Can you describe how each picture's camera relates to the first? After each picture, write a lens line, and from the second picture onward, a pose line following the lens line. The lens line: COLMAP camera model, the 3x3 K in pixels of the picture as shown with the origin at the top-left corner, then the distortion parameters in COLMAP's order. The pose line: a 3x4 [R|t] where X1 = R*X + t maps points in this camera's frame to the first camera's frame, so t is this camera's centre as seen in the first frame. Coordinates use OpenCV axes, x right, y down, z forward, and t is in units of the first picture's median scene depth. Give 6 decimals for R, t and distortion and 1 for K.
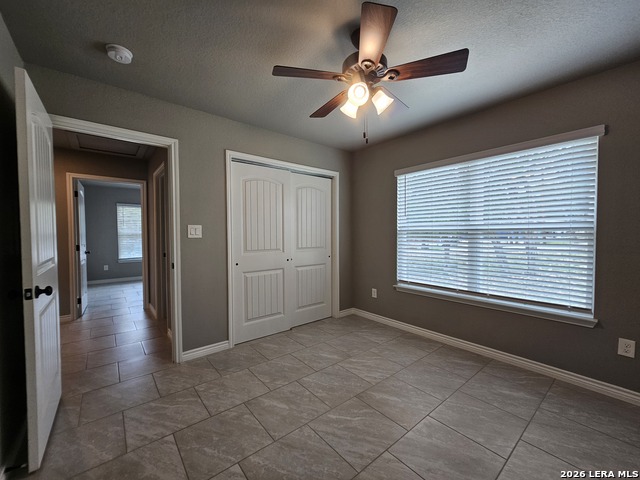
lens RADIAL K [[261.8, 0, 319.3], [0, 261.8, 241.9], [0, 0, 1]] dist [-0.000077, 0.000068]
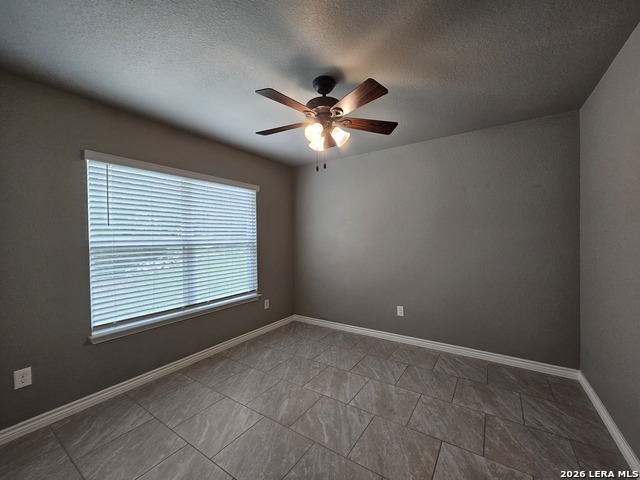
lens RADIAL K [[261.8, 0, 319.3], [0, 261.8, 241.9], [0, 0, 1]] dist [-0.000077, 0.000068]
pose [[-0.287579, -0.007600, 0.957727, -0.646689], [0.045619, 0.998725, 0.021623, -0.065727], [-0.956670, 0.049909, -0.286865, 0.944327]]
